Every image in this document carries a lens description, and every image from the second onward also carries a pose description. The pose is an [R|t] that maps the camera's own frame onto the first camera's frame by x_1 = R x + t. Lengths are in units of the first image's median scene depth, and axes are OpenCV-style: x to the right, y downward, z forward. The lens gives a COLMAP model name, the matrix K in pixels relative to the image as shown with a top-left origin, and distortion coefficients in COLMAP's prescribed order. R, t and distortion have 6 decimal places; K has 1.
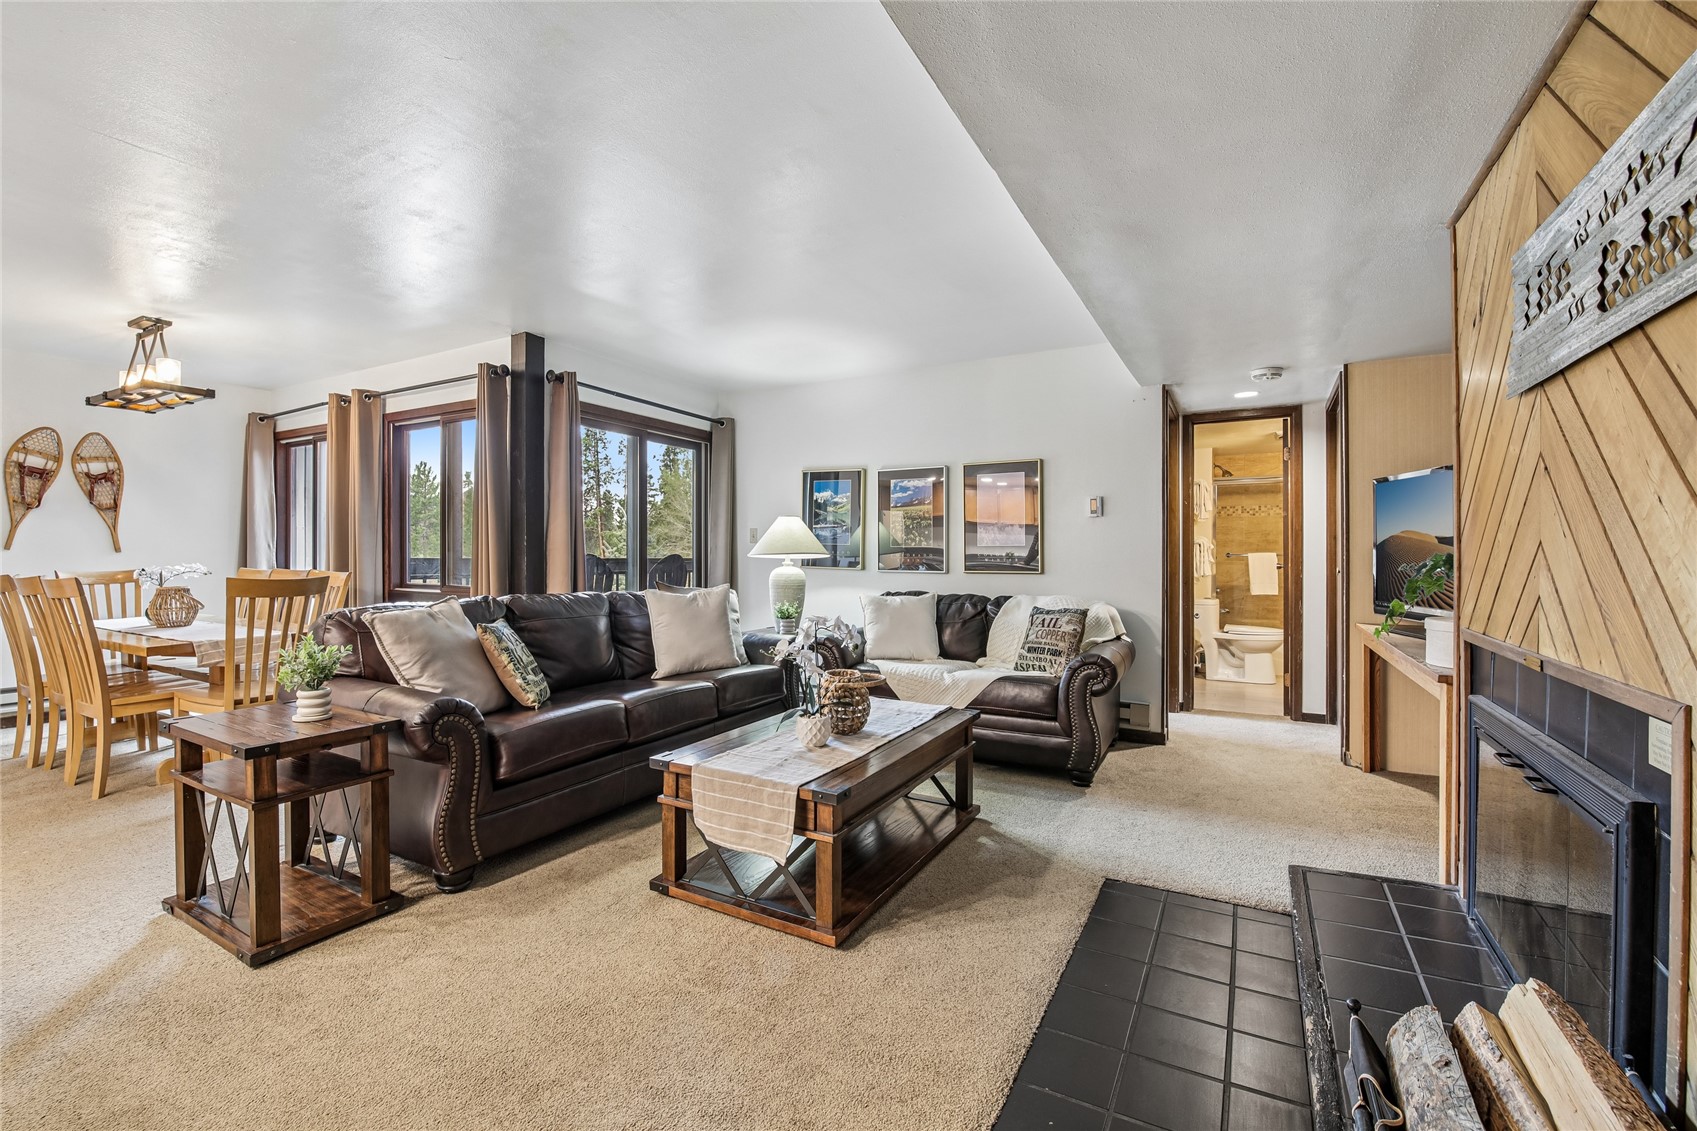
lens RADIAL K [[739.4, 0, 832.6], [0, 739.4, 546.7], [0, 0, 1]] dist [-0.001997, -0.008704]
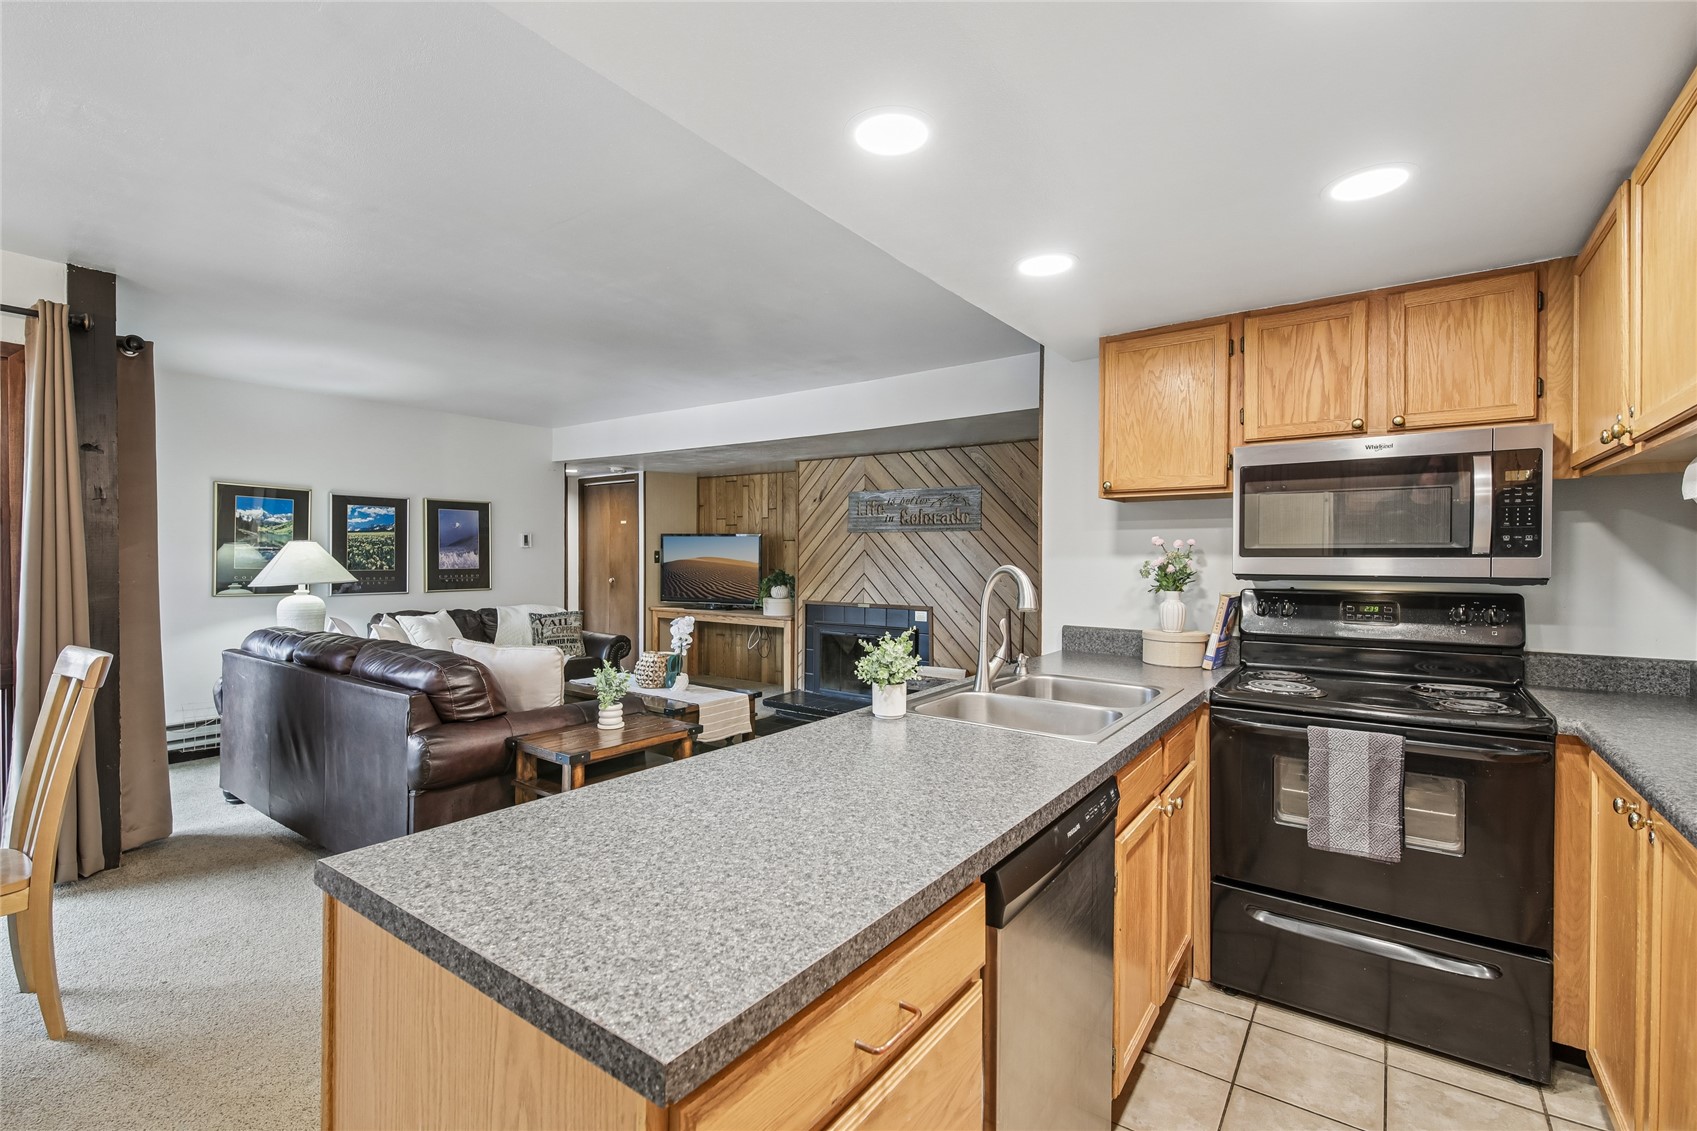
lens RADIAL K [[745.6, 0, 848.5], [0, 745.6, 565.5], [0, 0, 1]] dist [0.010564, -0.000018]
pose [[0.103786, -0.014824, 0.994489, -0.913844], [-0.015282, 0.999747, 0.016497, -0.035084], [-0.994482, -0.016910, 0.103533, 0.201478]]
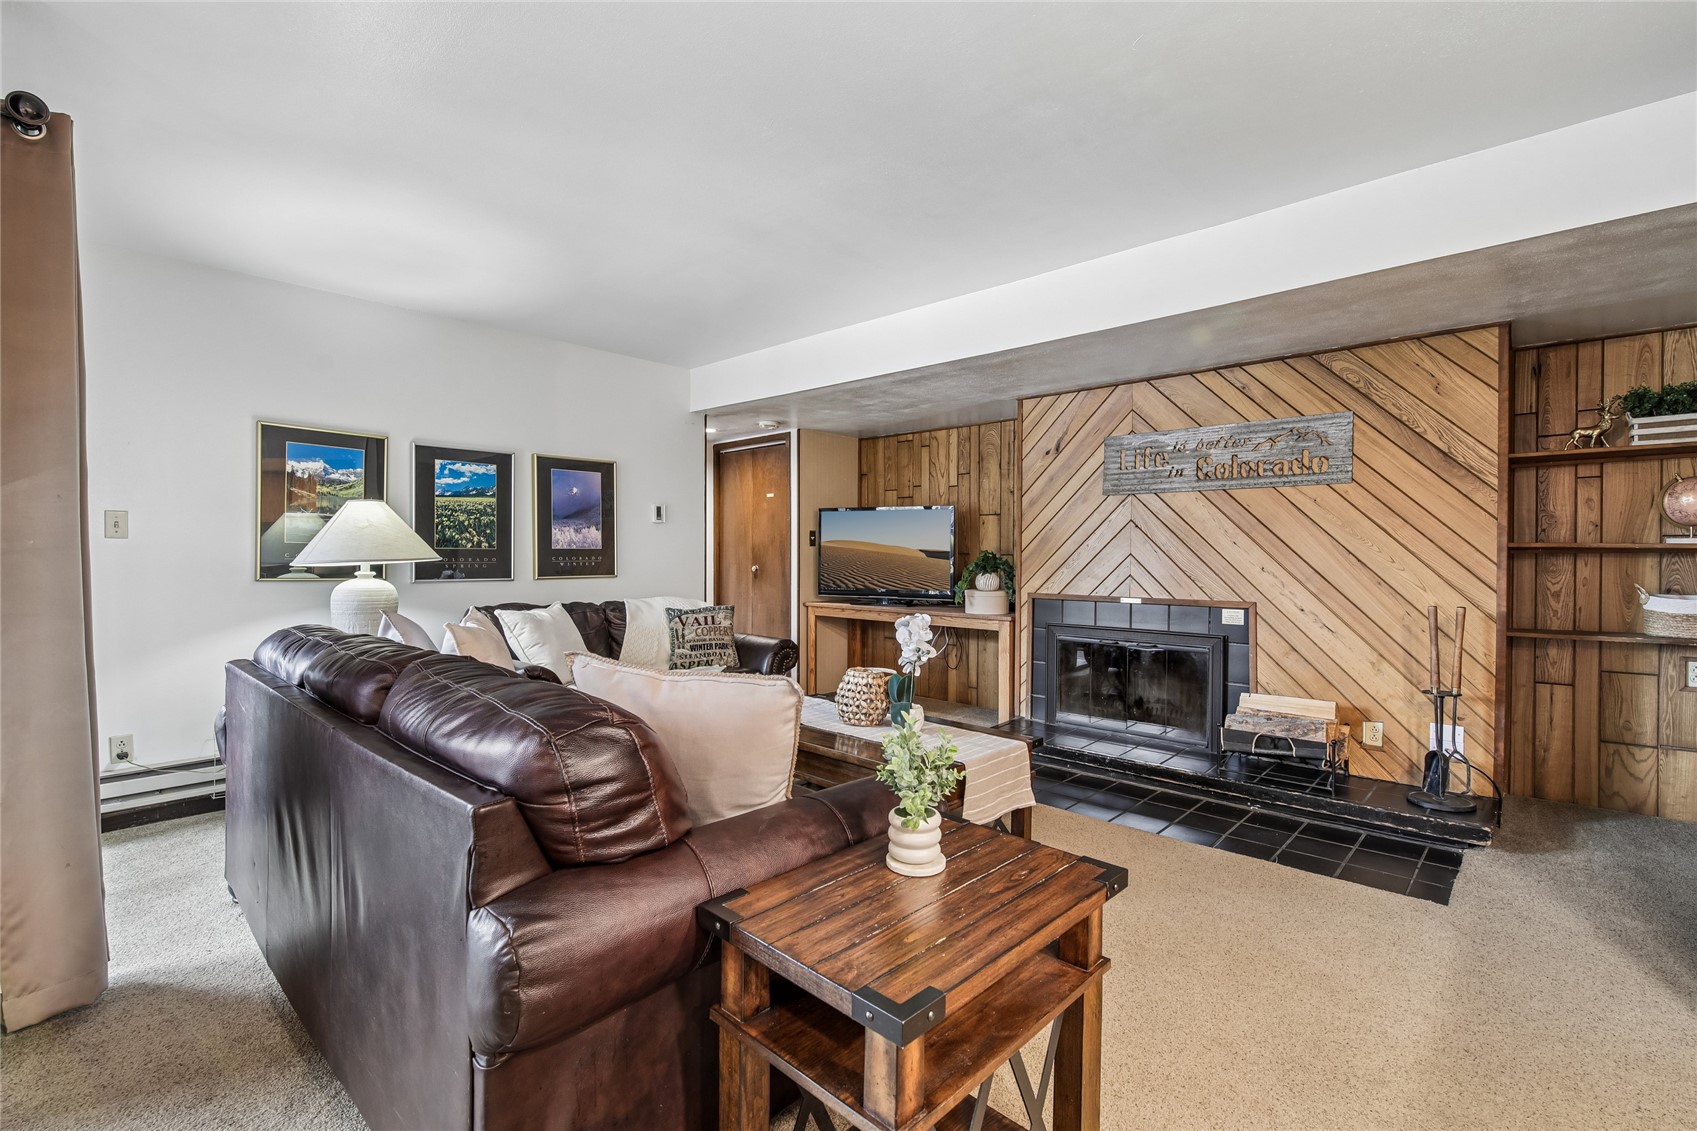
lens RADIAL K [[745.6, 0, 848.5], [0, 745.6, 565.5], [0, 0, 1]] dist [0.010564, -0.000018]
pose [[0.228063, -0.016784, 0.973502, -0.592347], [-0.012478, 0.999719, 0.020159, -0.002357], [-0.973566, -0.016745, 0.227789, 0.419867]]
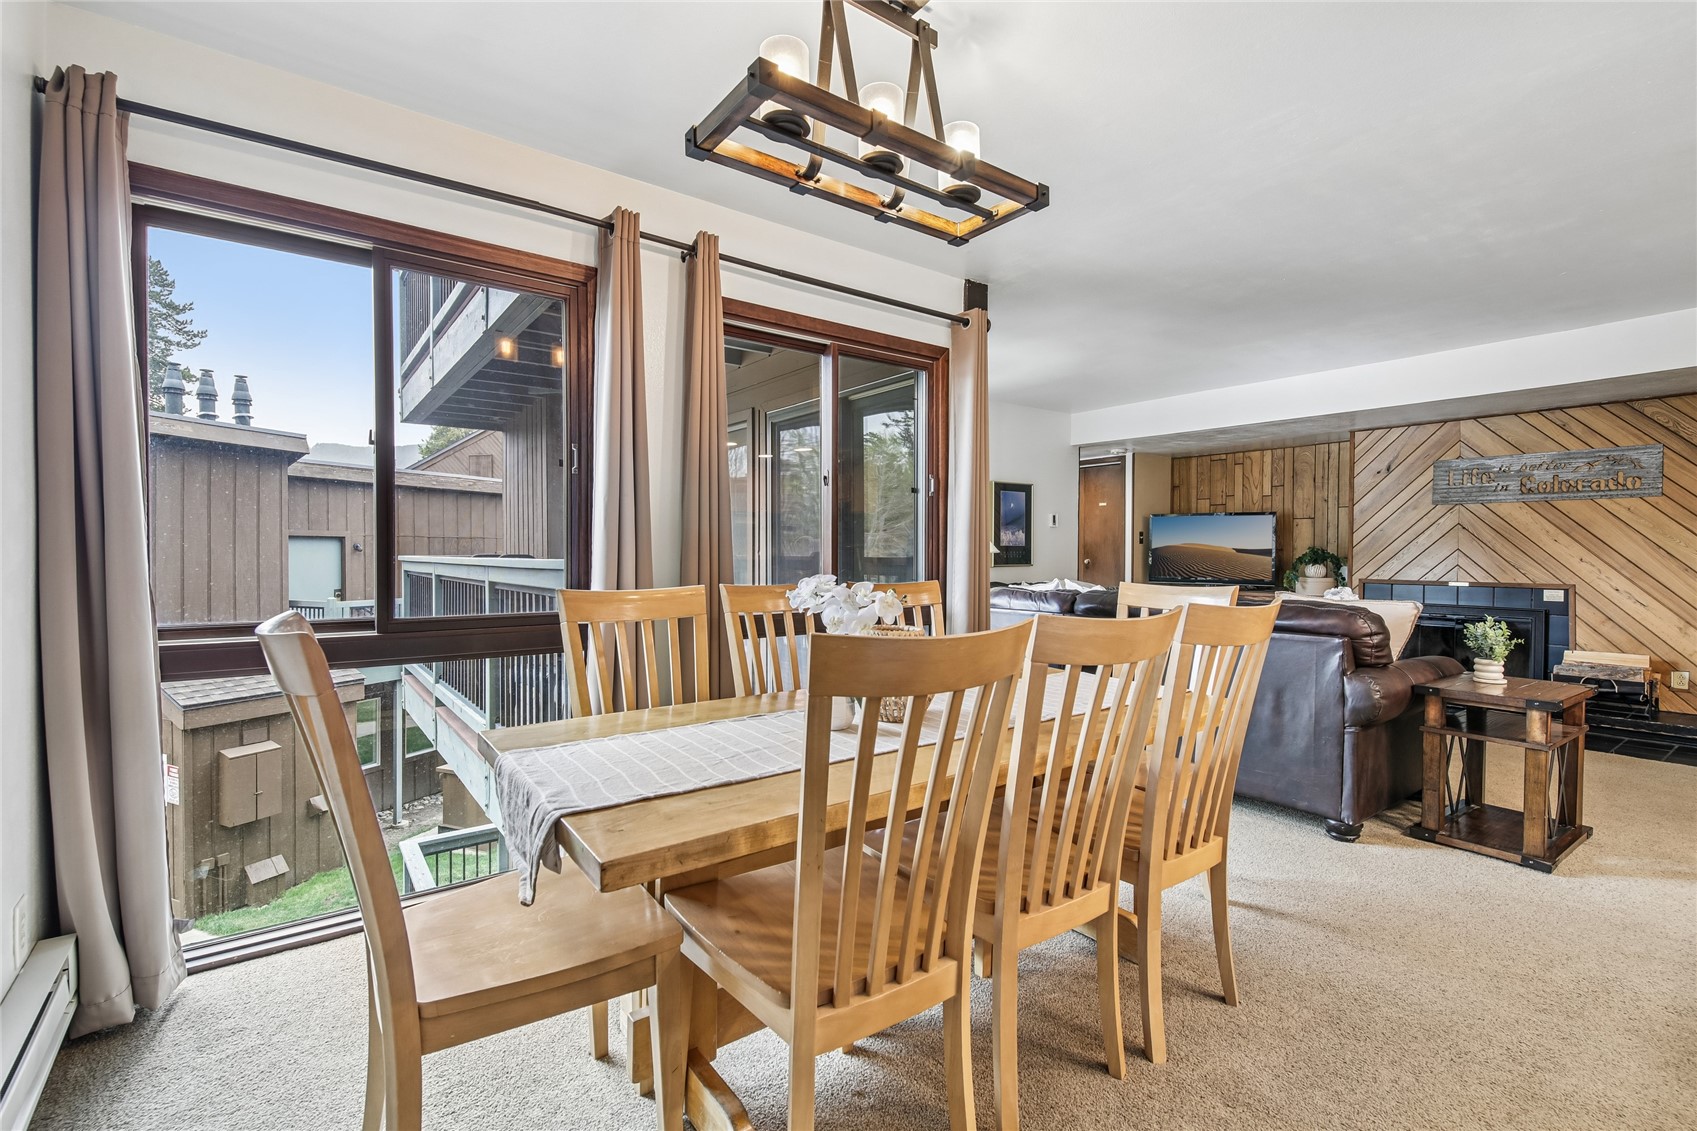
lens RADIAL K [[754.9, 0, 848.1], [0, 754.9, 562.9], [0, 0, 1]] dist [0.003781, -0.000902]
pose [[0.394594, -0.013791, 0.918752, -1.100212], [-0.011415, 0.999737, 0.019909, 0.006325], [-0.918785, -0.018343, 0.394332, 0.694106]]
